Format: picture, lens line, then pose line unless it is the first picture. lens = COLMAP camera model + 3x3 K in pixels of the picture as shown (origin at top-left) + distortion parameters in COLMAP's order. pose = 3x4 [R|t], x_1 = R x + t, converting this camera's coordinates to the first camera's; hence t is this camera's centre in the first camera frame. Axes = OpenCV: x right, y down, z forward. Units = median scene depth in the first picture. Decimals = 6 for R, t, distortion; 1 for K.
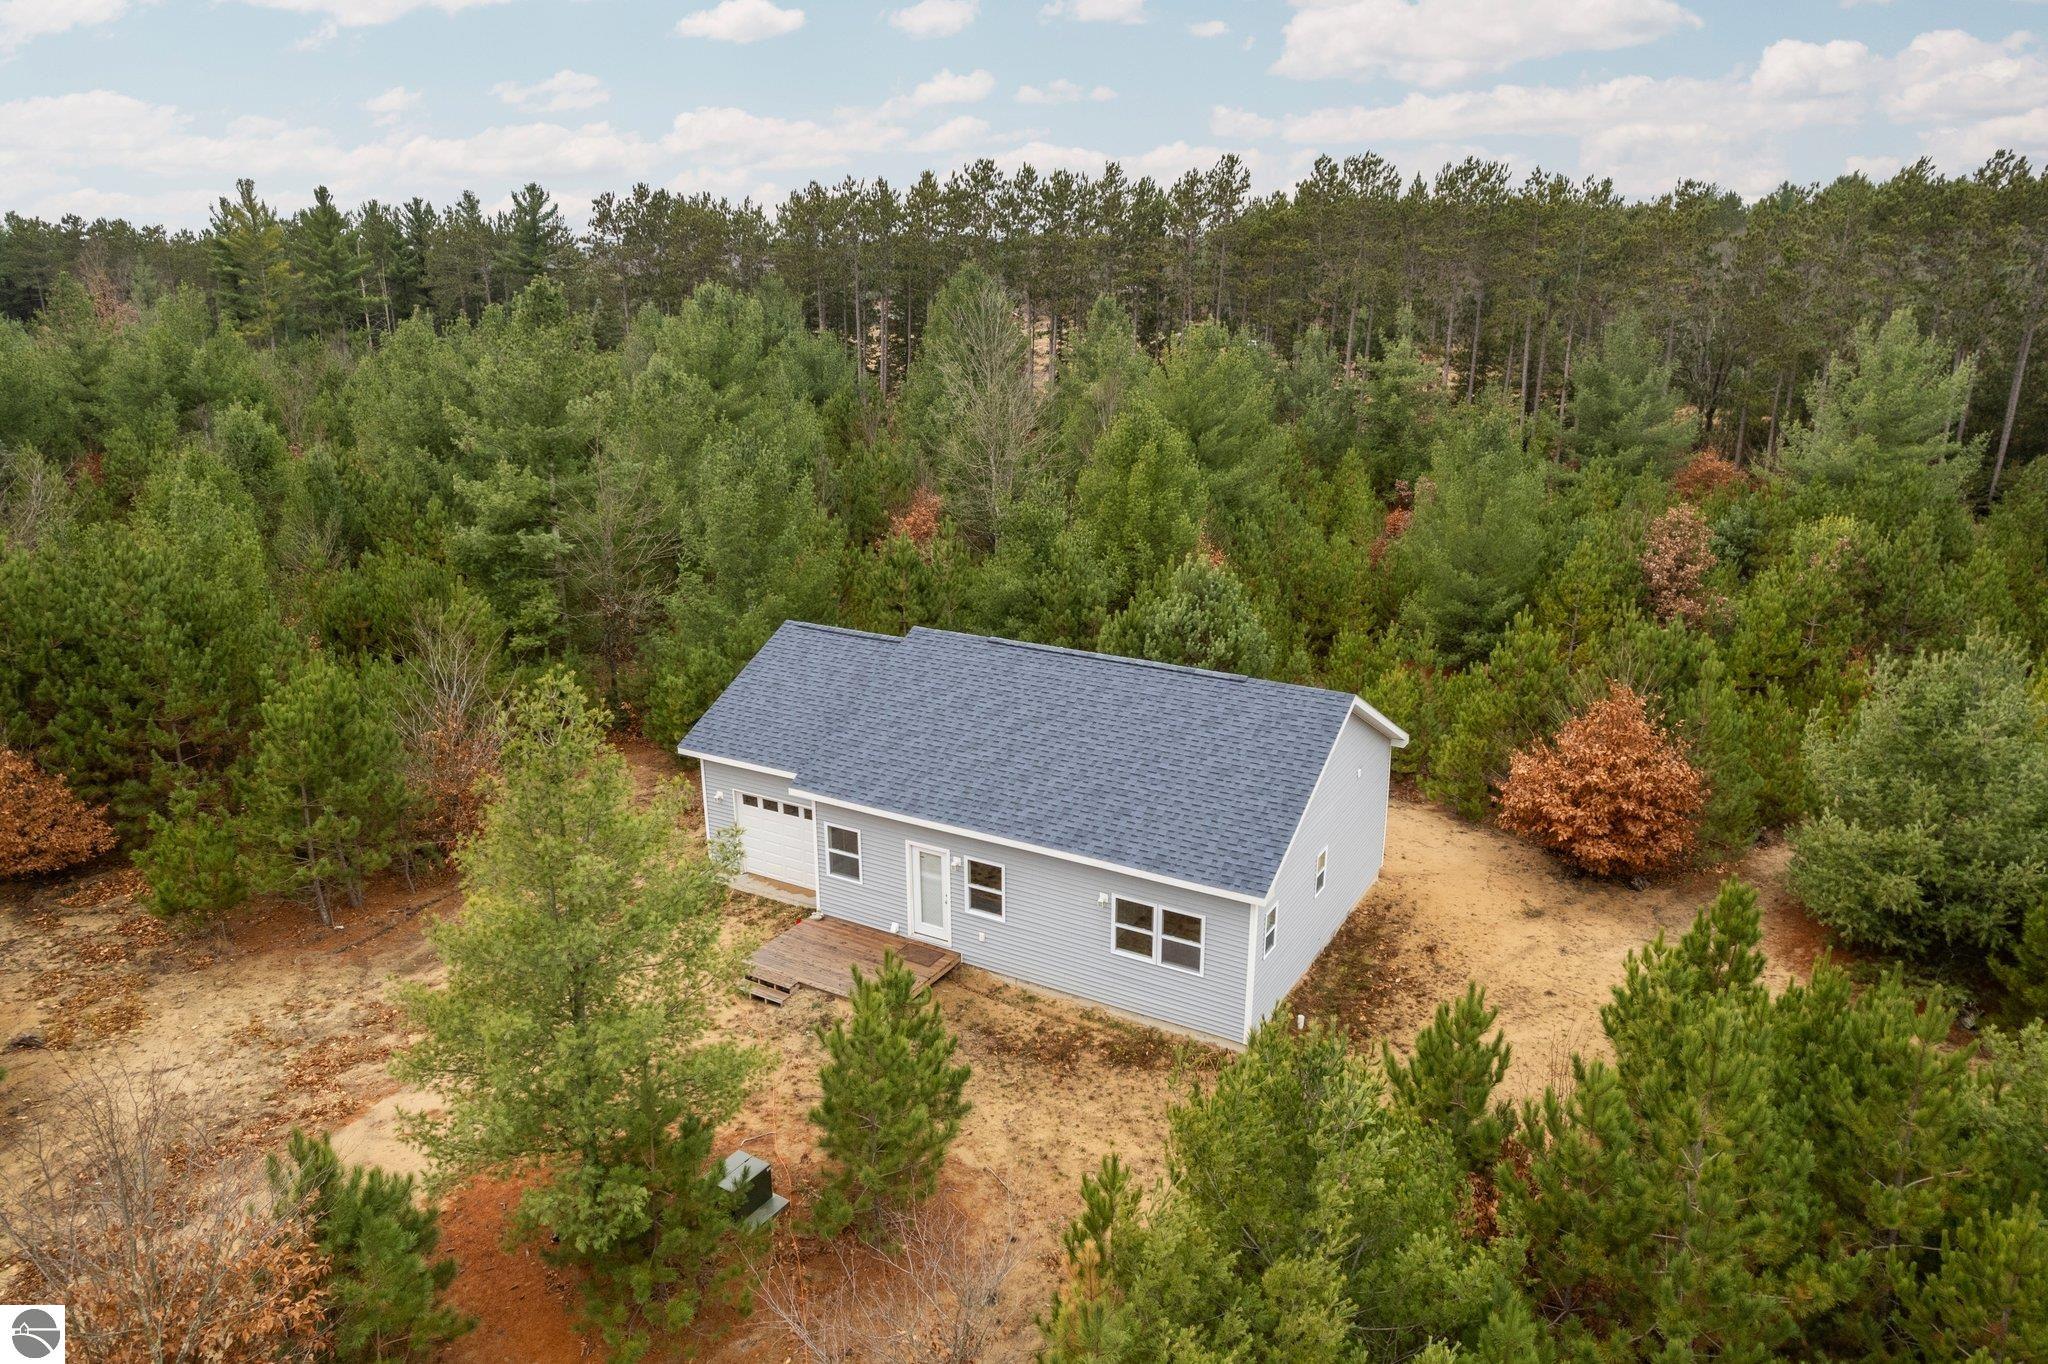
lens RADIAL K [[1281.0, 0, 979.2], [0, 1281.0, 681.1], [0, 0, 1]] dist [-0.131343, -0.000178]
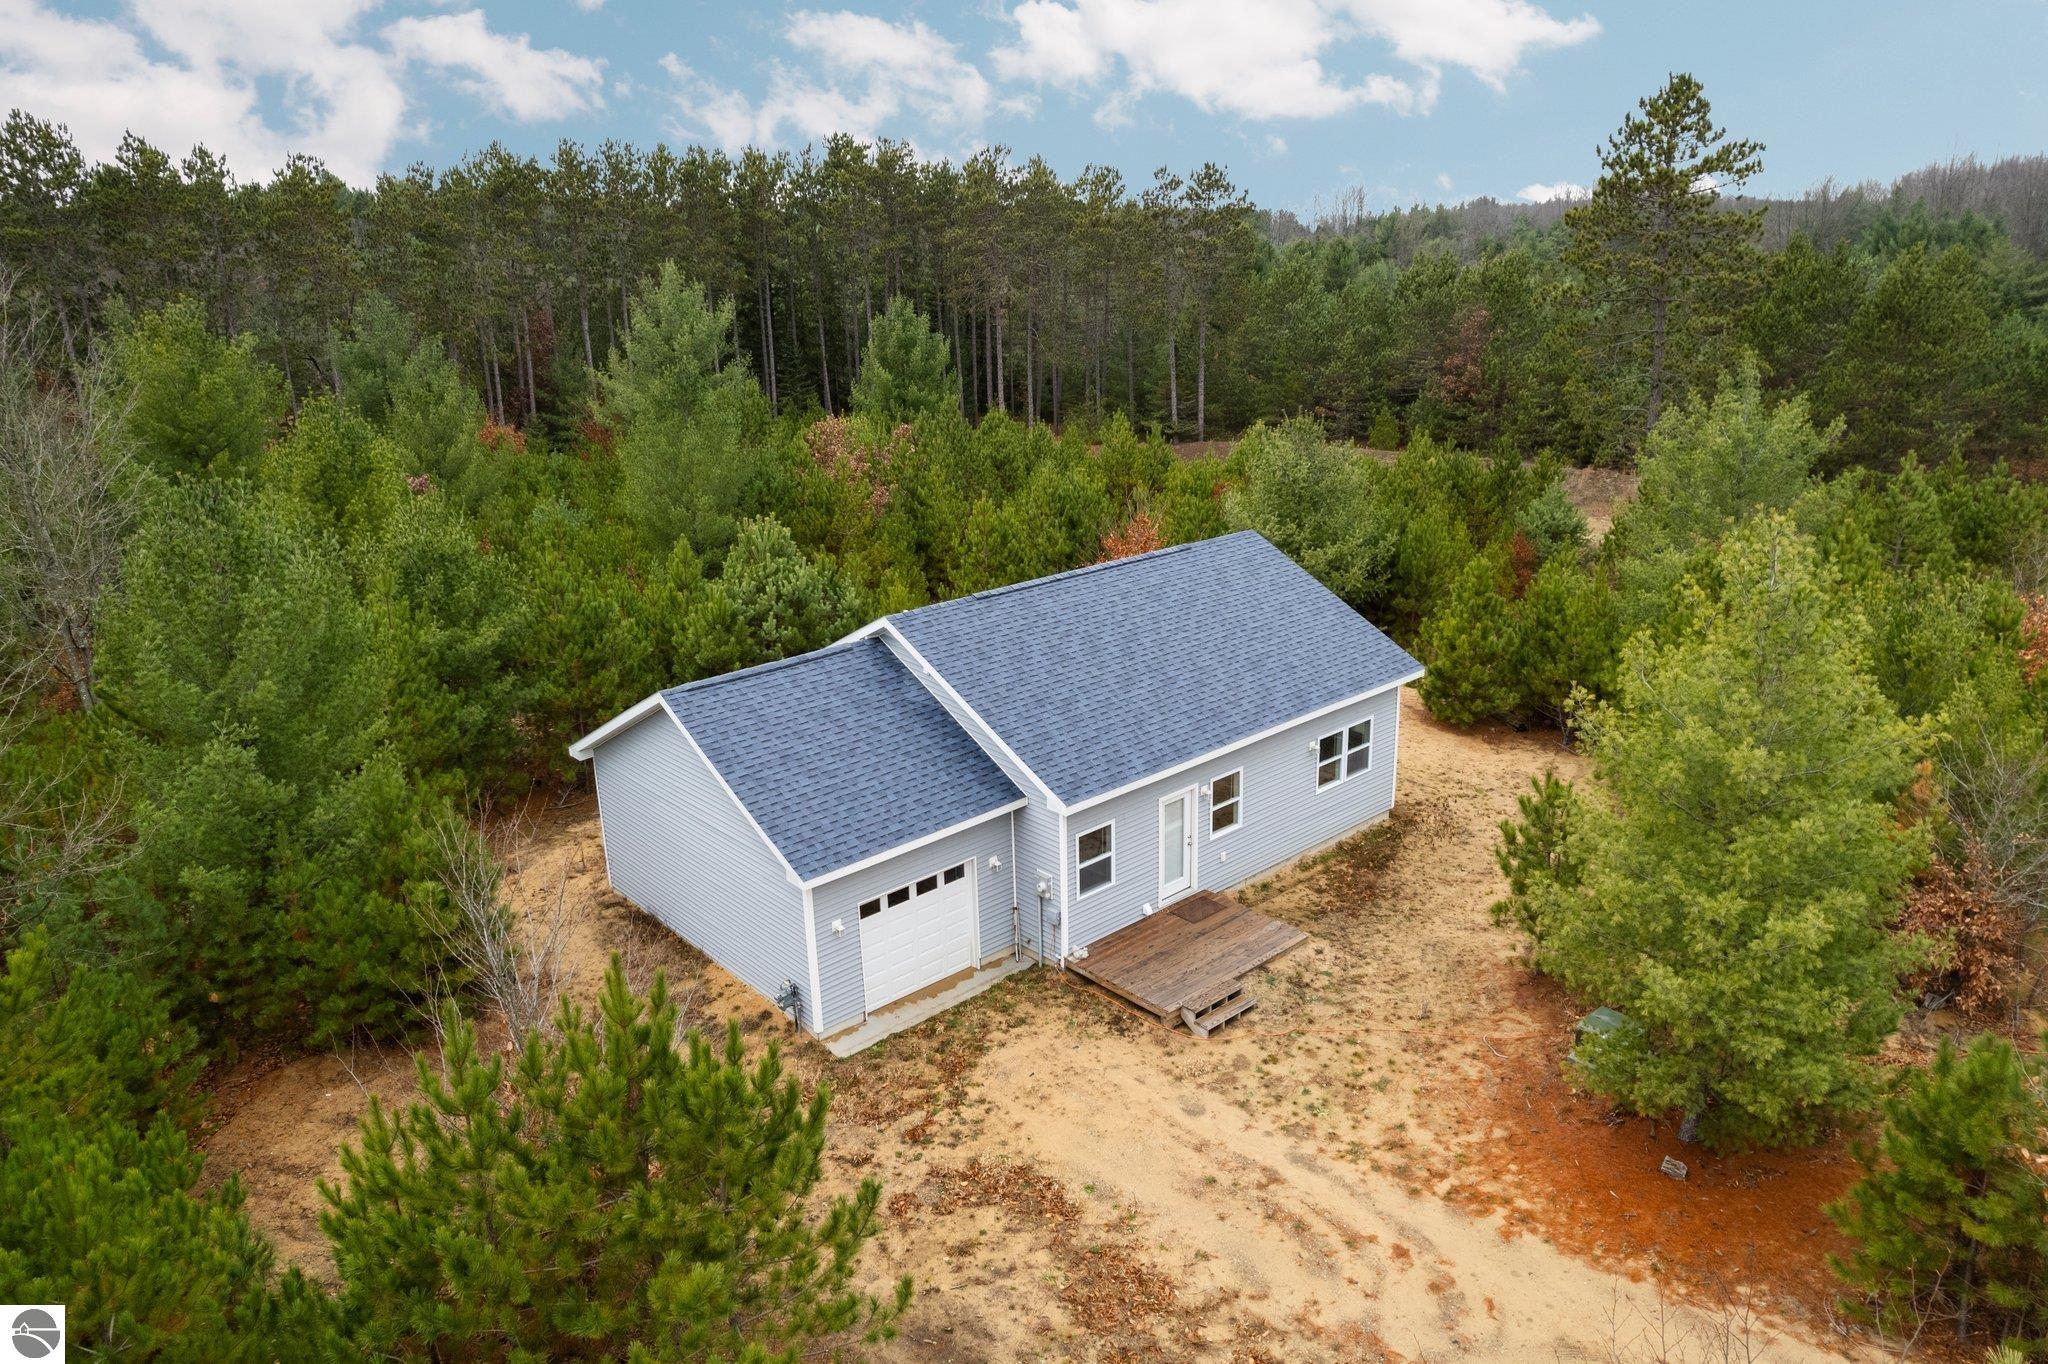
lens RADIAL K [[1281.0, 0, 979.2], [0, 1281.0, 681.1], [0, 0, 1]] dist [-0.131343, -0.000178]
pose [[0.283564, -0.237329, 0.929121, -0.920366], [0.313029, 0.938726, 0.144247, -0.121290], [-0.906424, 0.249939, 0.340480, 0.815183]]
